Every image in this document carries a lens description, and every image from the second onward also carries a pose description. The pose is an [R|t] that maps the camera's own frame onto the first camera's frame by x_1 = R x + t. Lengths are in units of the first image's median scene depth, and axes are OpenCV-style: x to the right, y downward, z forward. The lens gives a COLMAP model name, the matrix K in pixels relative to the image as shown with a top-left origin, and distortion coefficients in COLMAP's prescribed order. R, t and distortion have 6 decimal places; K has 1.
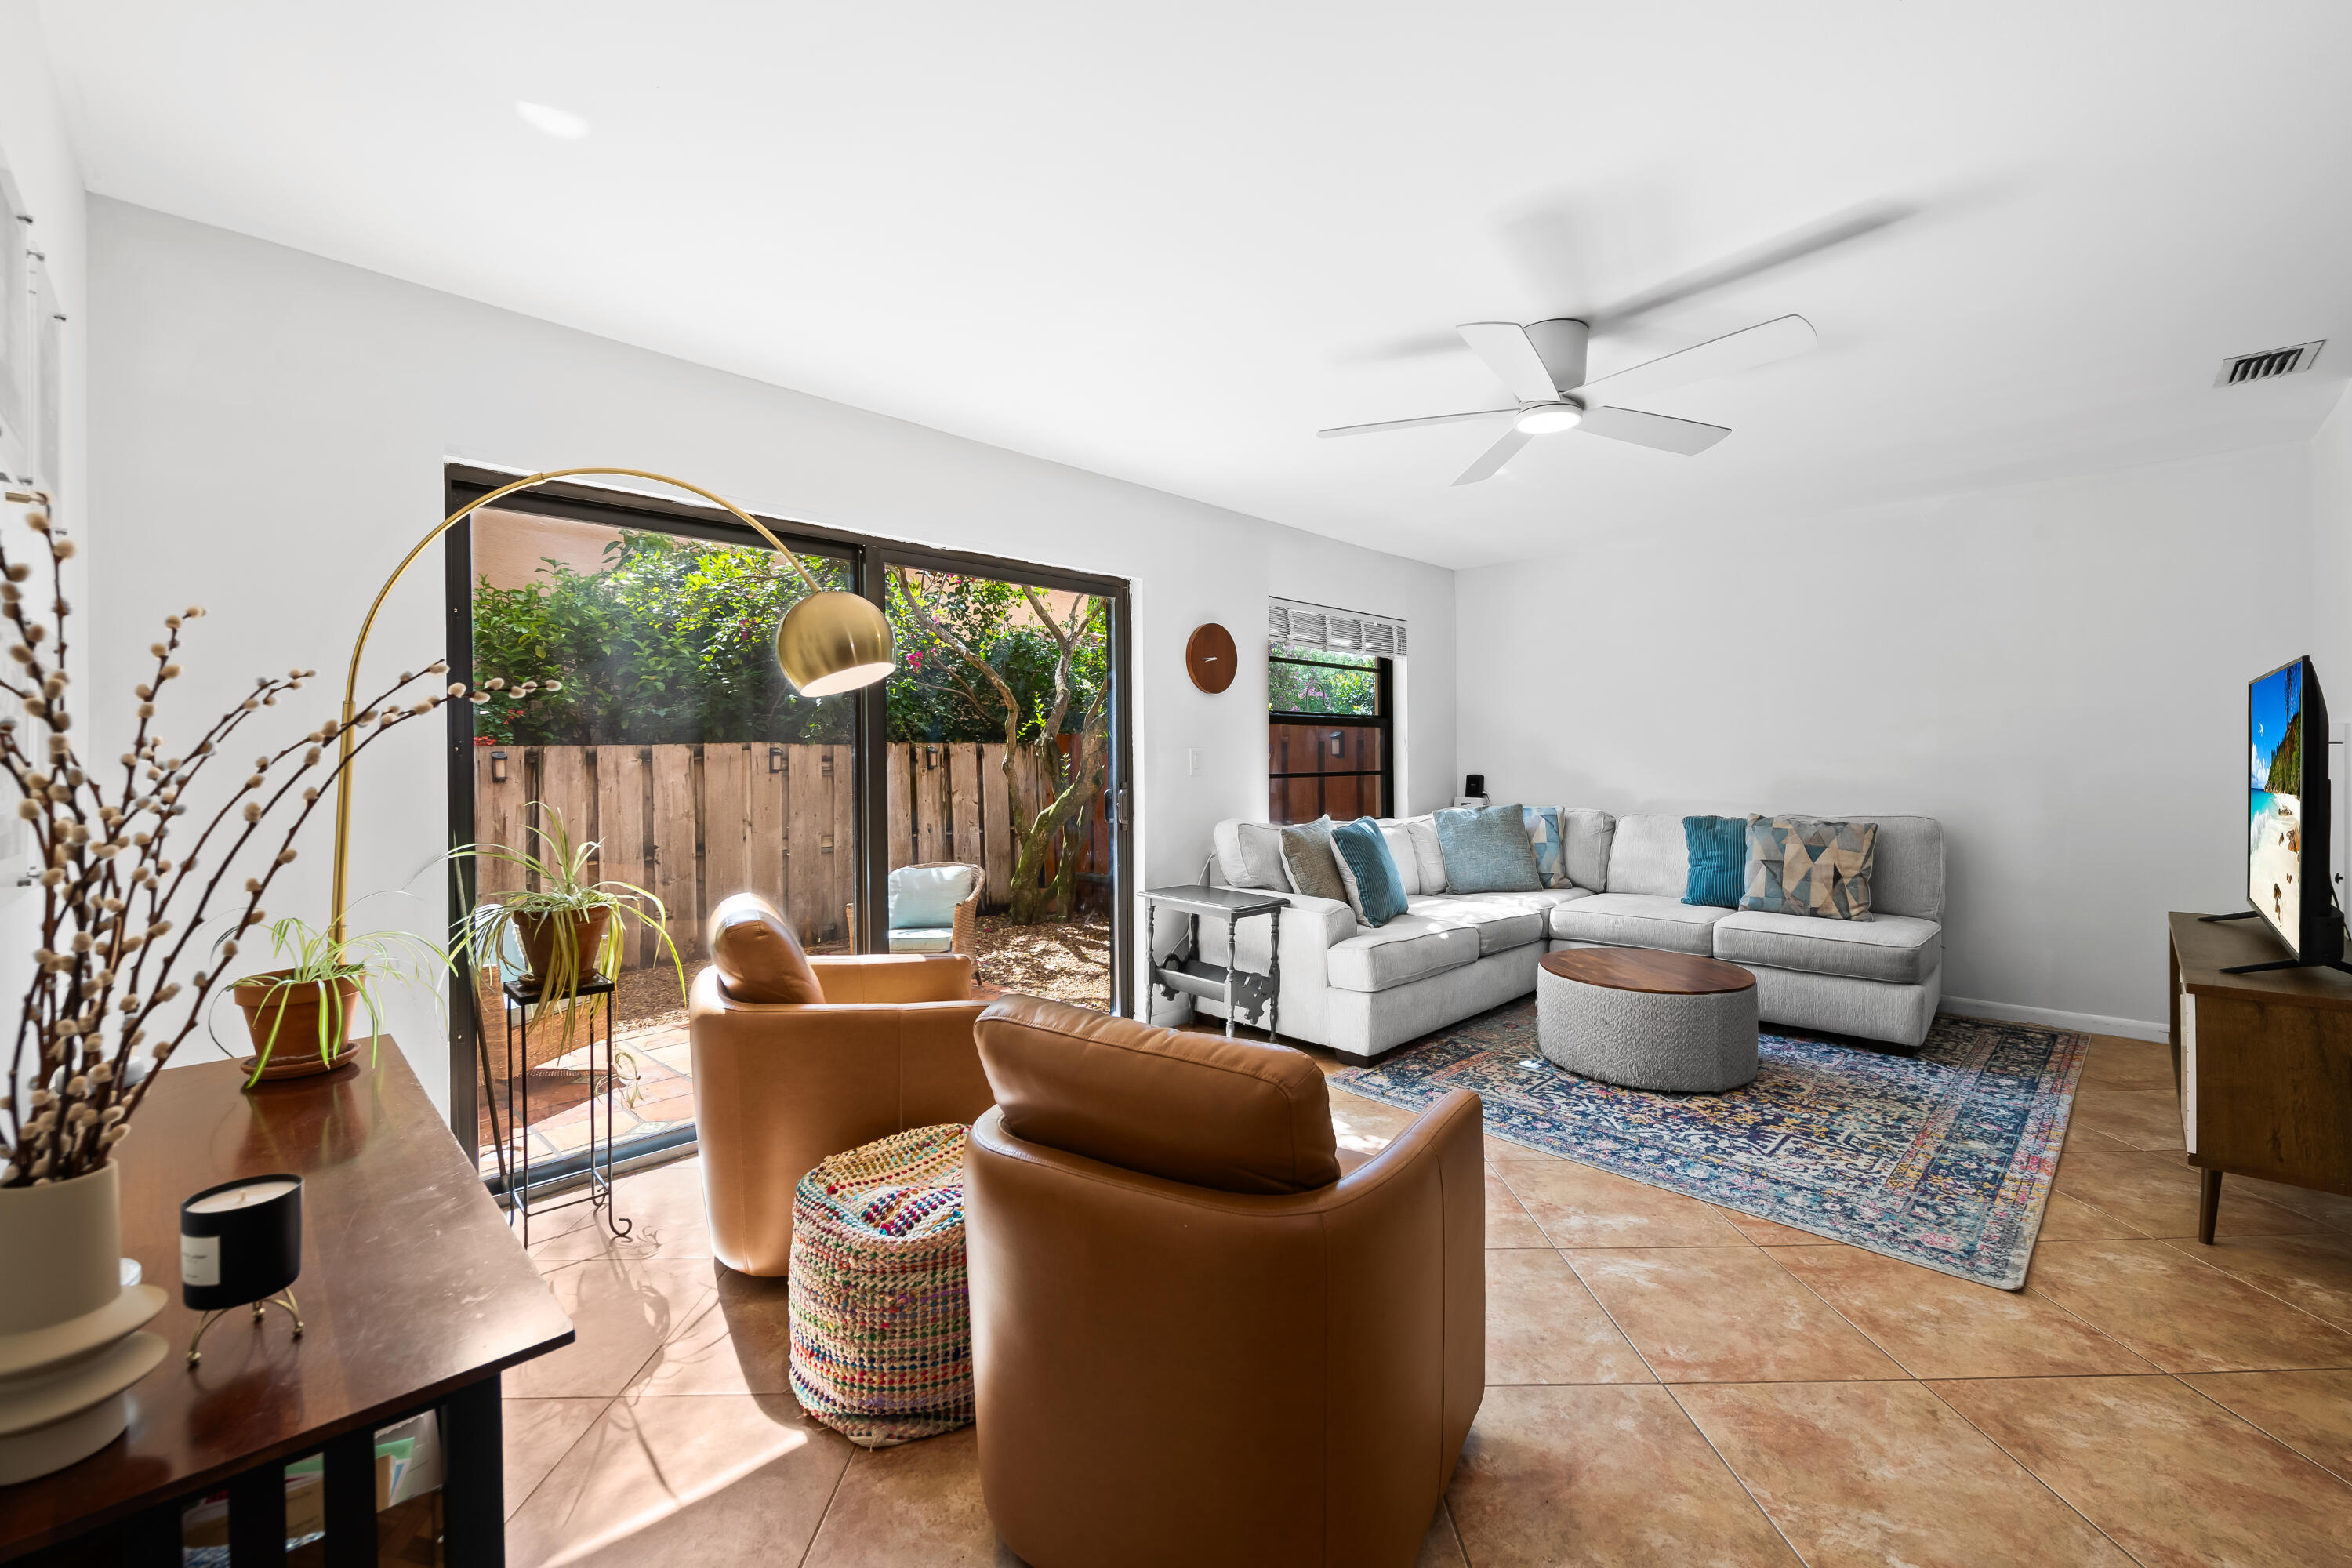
lens RADIAL K [[933.8, 0, 1192.3], [0, 933.8, 761.8], [0, 0, 1]] dist [-0.003432, -0.001389]
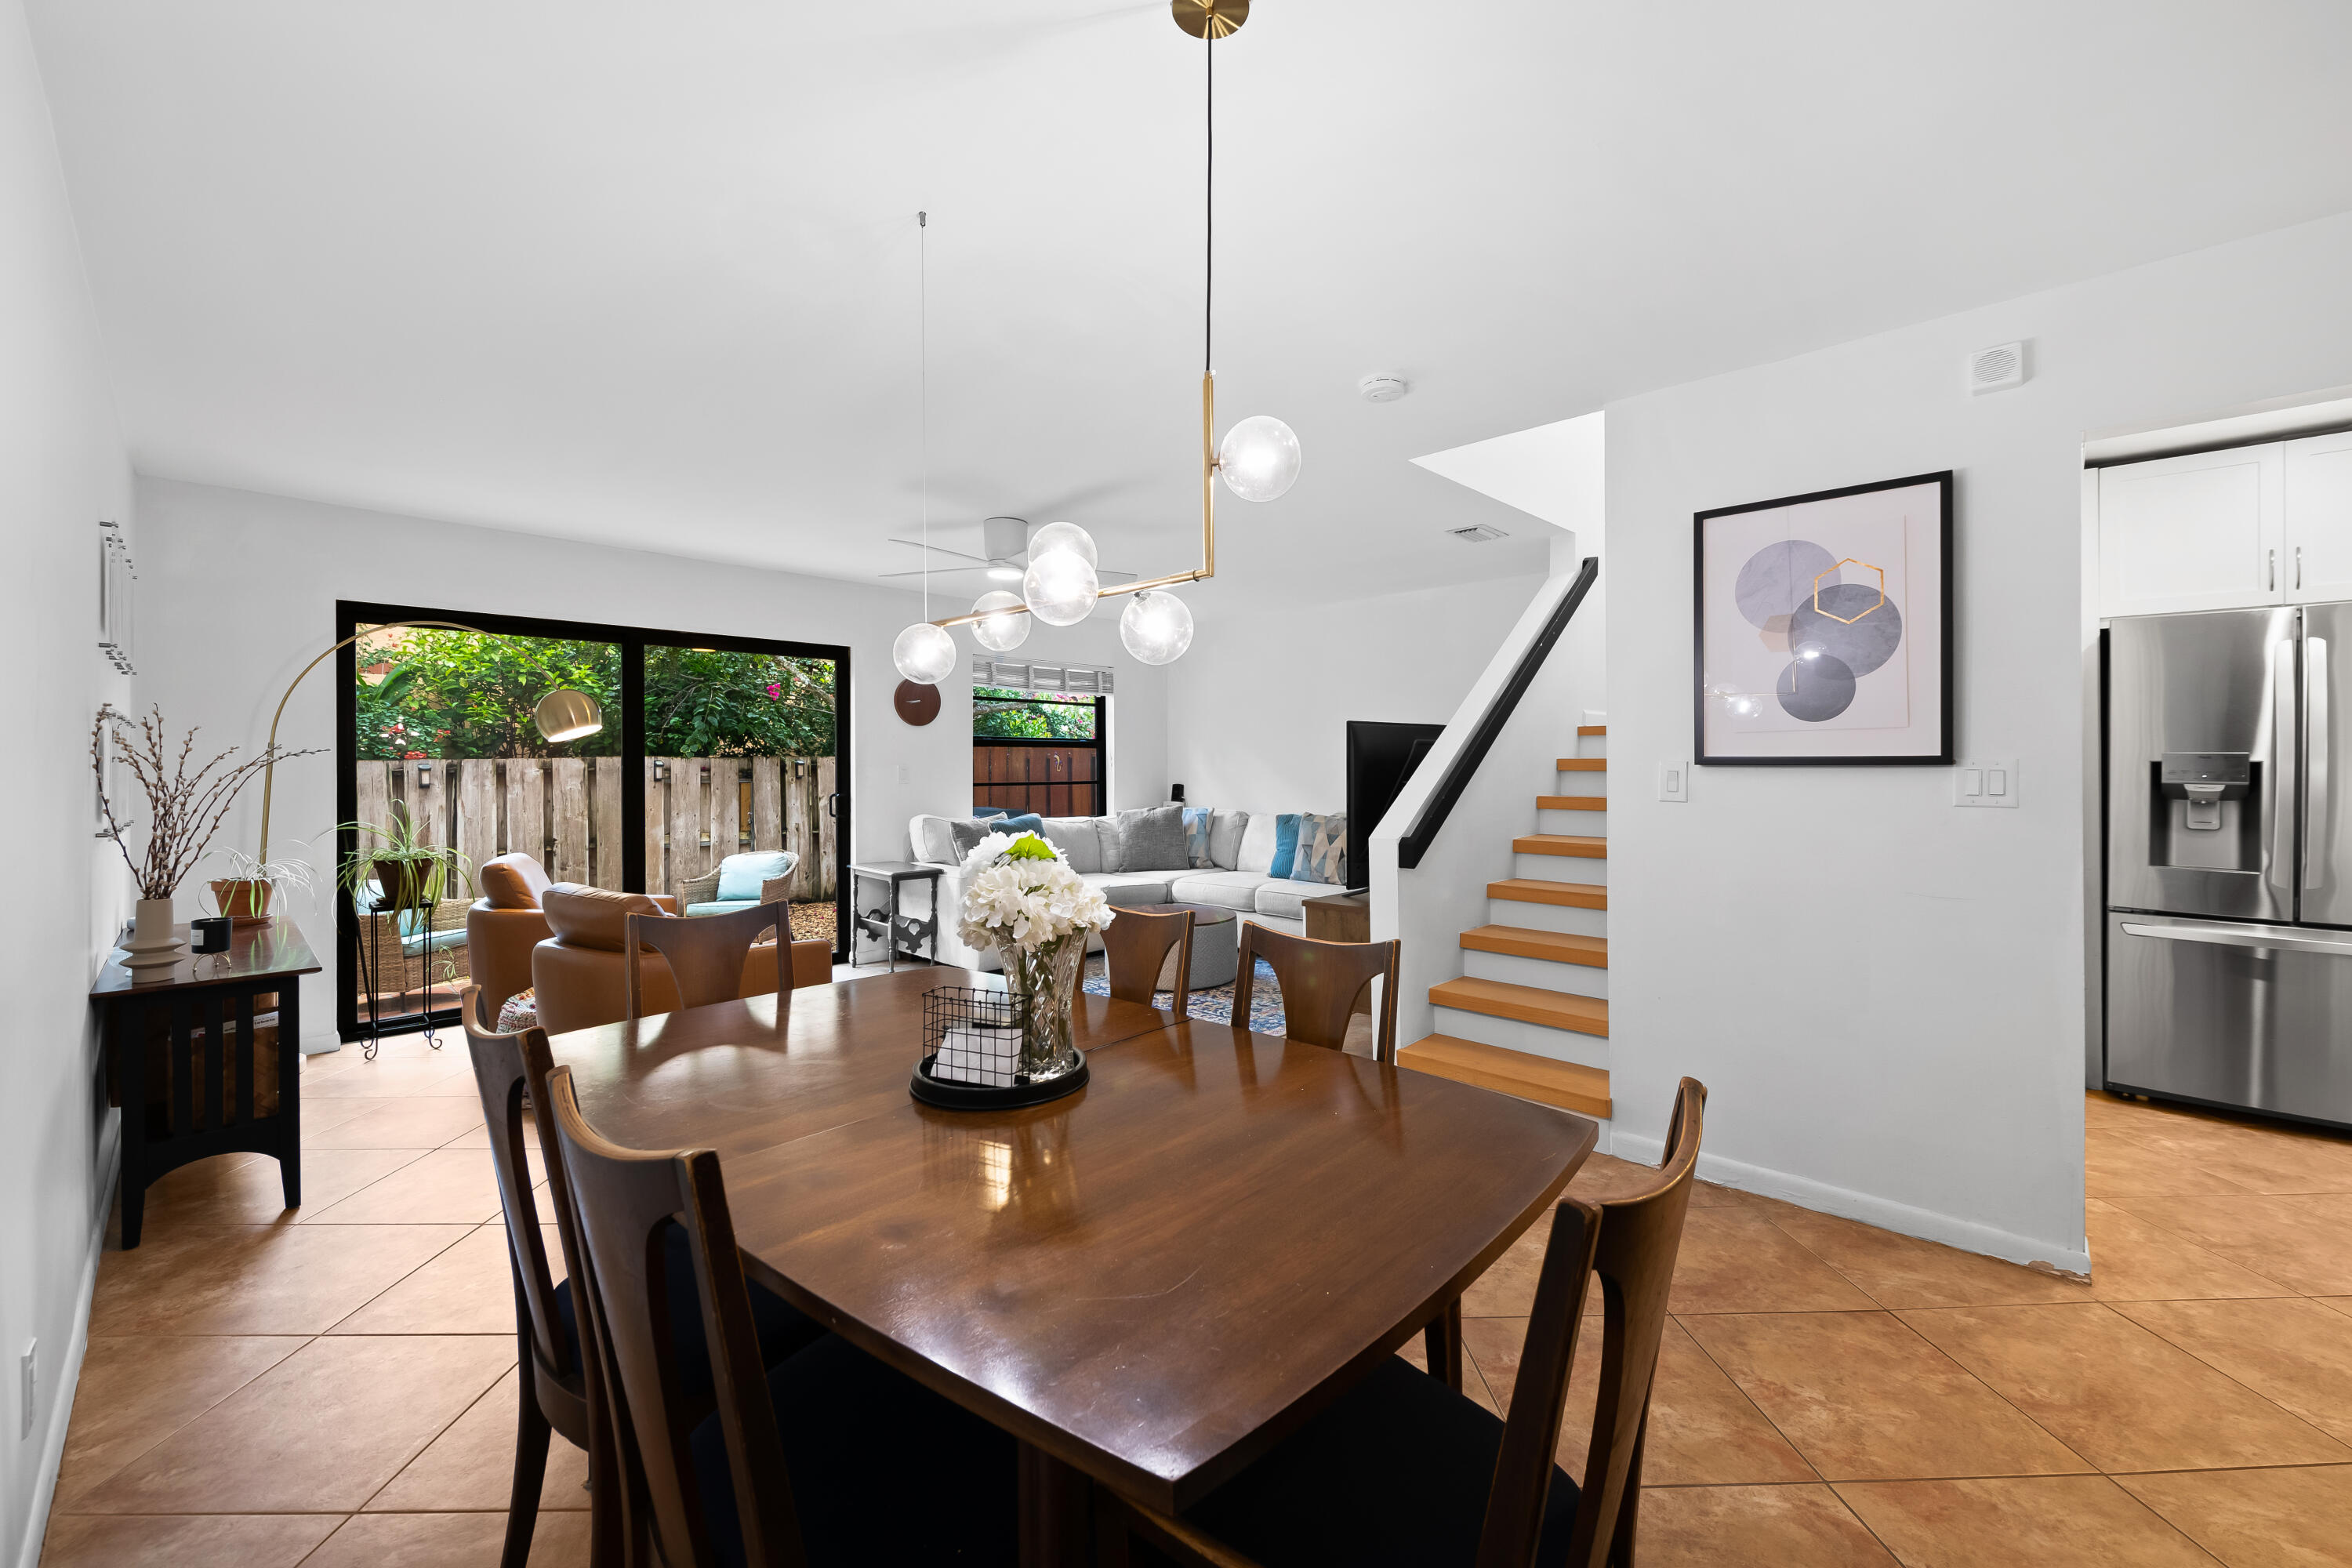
lens RADIAL K [[933.8, 0, 1196.3], [0, 933.8, 765.1], [0, 0, 1]] dist [-0.003432, -0.001389]
pose [[0.999939, 0.002679, 0.010751, 0.605476], [-0.002616, 0.999980, -0.005828, -0.009622], [-0.010766, 0.005799, 0.999925, -0.580493]]
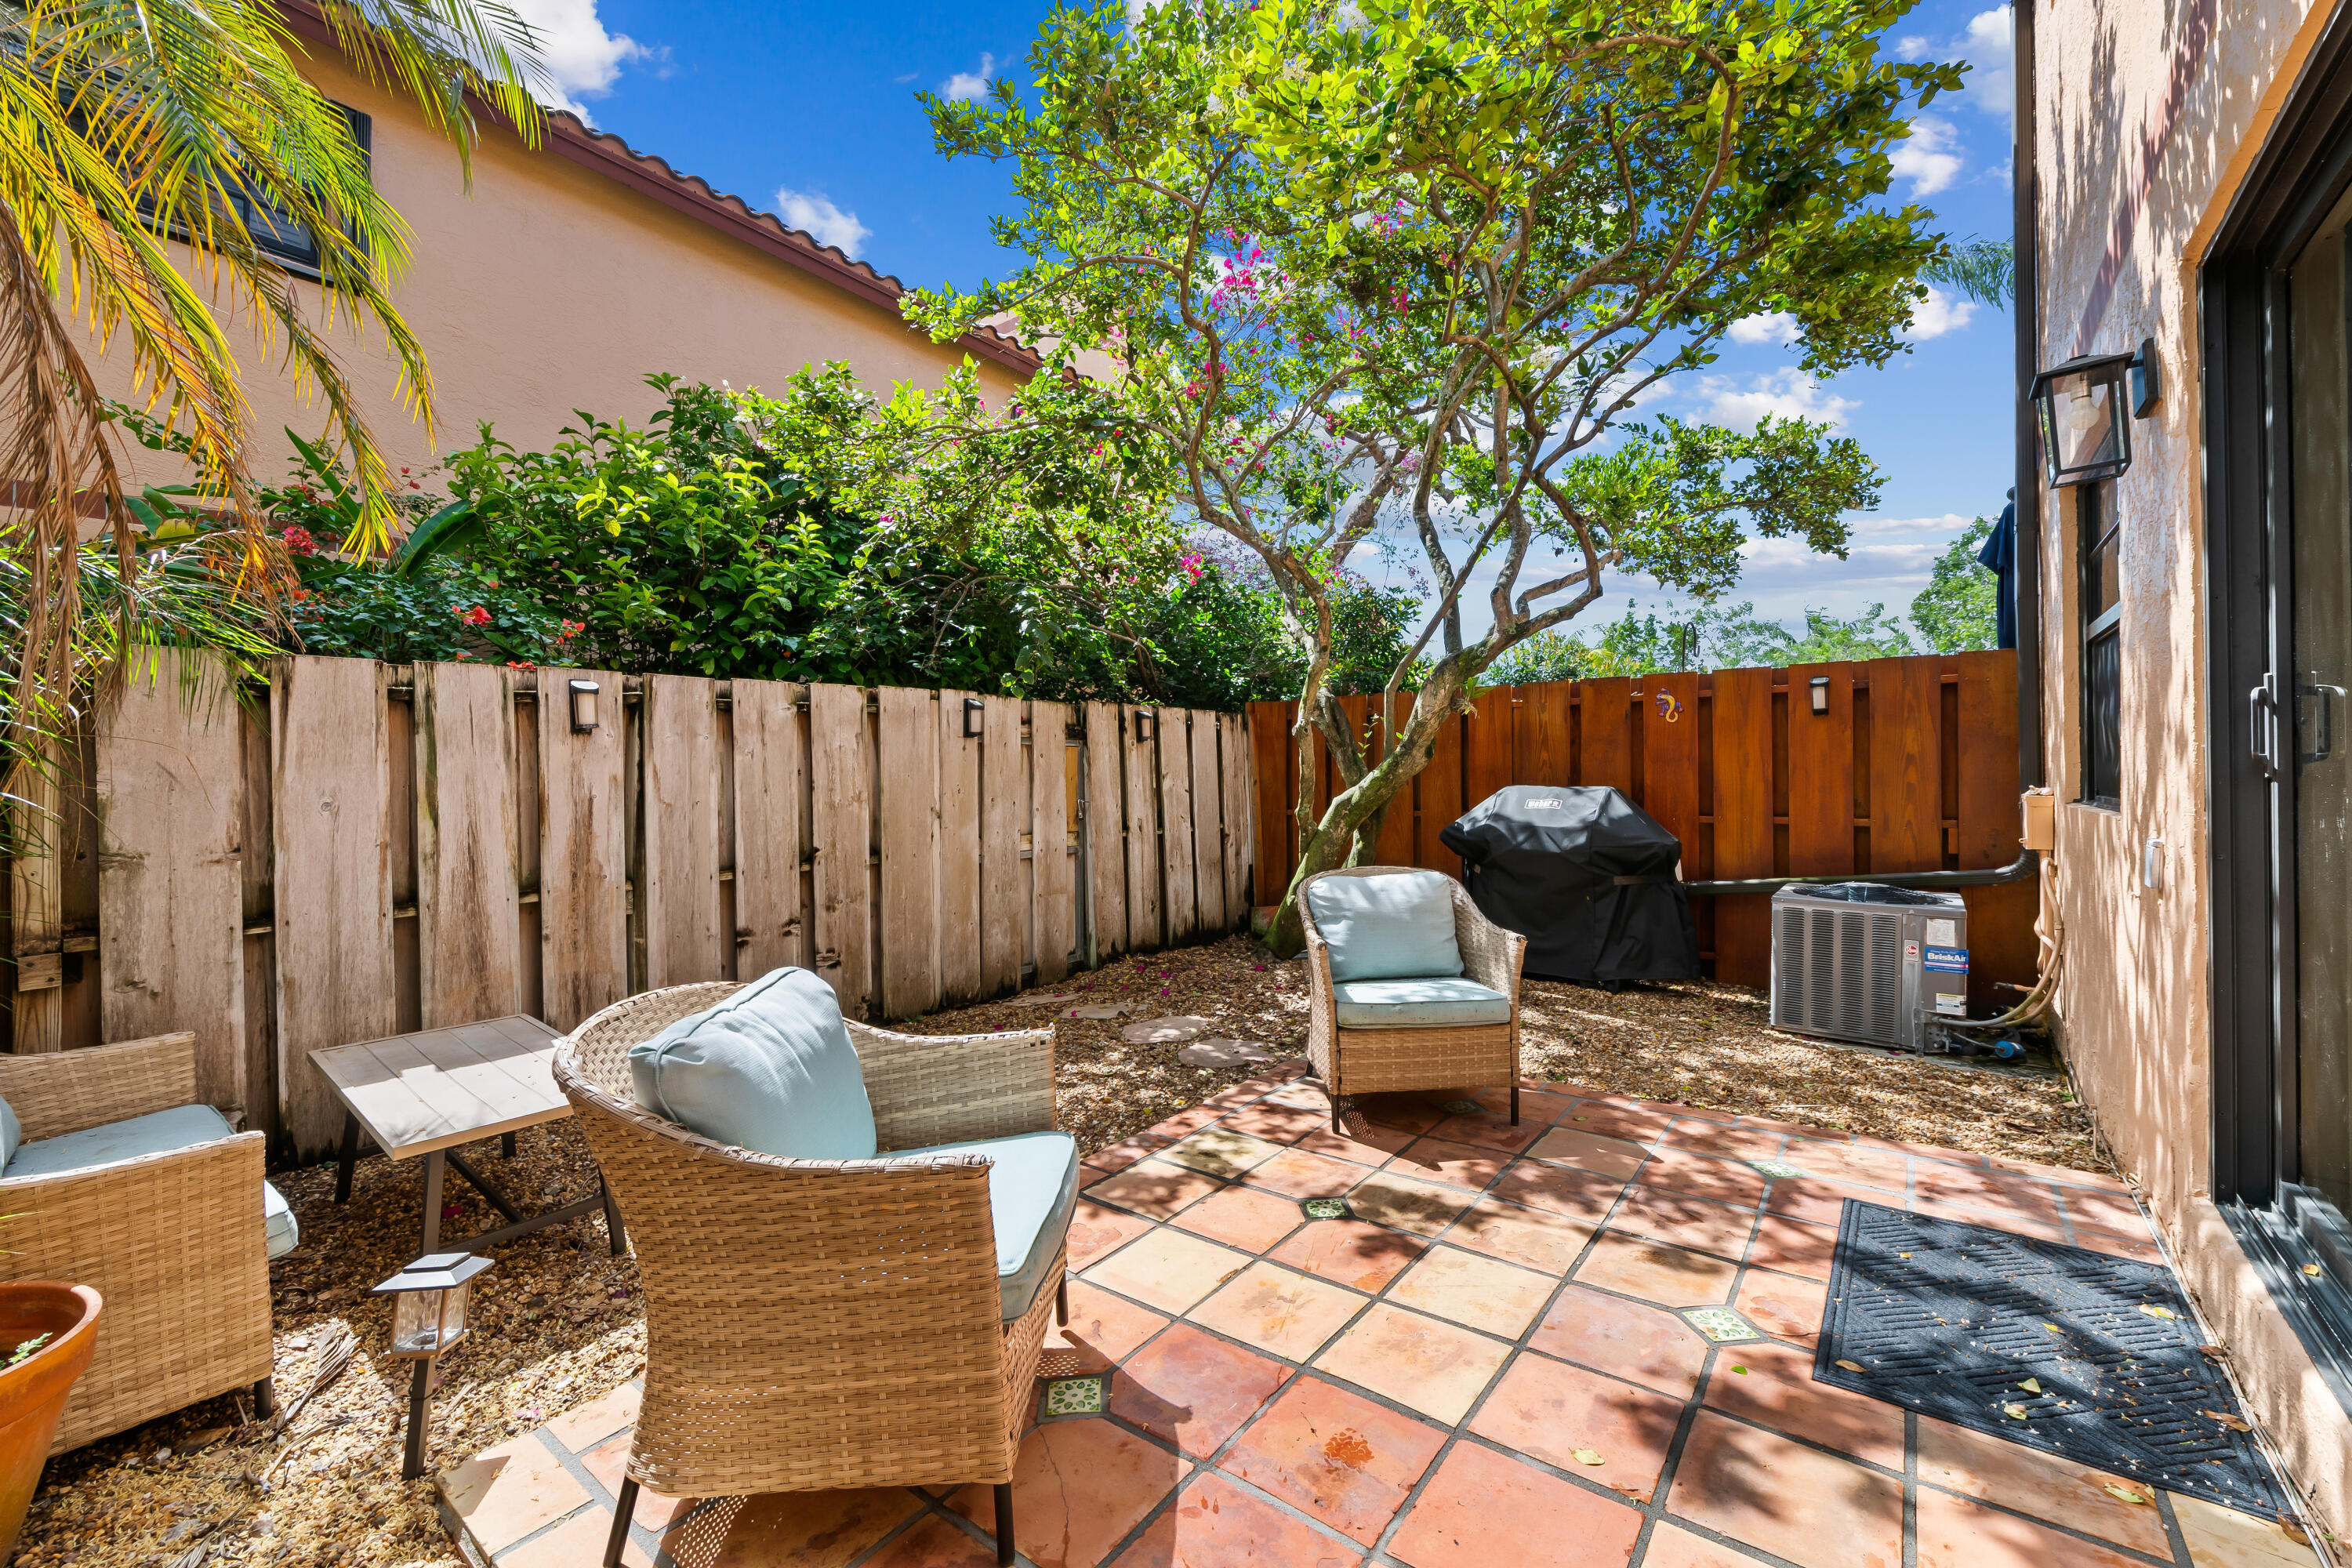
lens RADIAL K [[933.8, 0, 1178.1], [0, 933.8, 768.6], [0, 0, 1]] dist [-0.003432, -0.001389]
pose [[0.994894, 0.000081, 0.100927, -0.888877], [0.001233, 0.999915, -0.012957, 0.102917], [-0.100919, 0.013015, 0.994809, 0.810151]]
